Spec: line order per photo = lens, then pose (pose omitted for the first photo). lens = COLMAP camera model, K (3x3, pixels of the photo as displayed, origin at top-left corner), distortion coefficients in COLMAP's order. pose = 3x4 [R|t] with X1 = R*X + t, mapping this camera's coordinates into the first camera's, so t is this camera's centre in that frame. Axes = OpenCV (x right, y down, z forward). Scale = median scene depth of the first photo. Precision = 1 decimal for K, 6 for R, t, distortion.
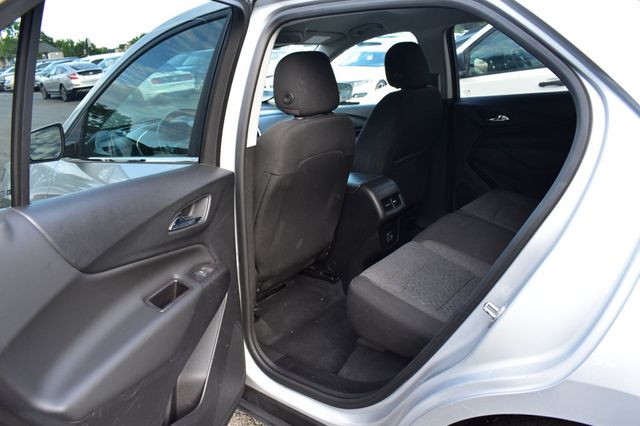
lens RADIAL K [[496.4, 0, 320.0], [0, 496.4, 213.0], [0, 0, 1]] dist [-0.087879, 0.001381]
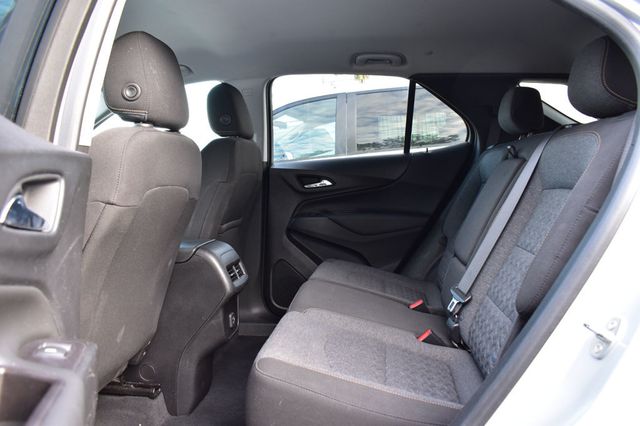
lens RADIAL K [[496.4, 0, 320.0], [0, 496.4, 213.0], [0, 0, 1]] dist [-0.087879, 0.001381]
pose [[0.843695, 0.019407, 0.536472, -0.153762], [0.114271, 0.969950, -0.214798, 0.070066], [-0.524520, 0.242527, 0.816125, 0.301333]]
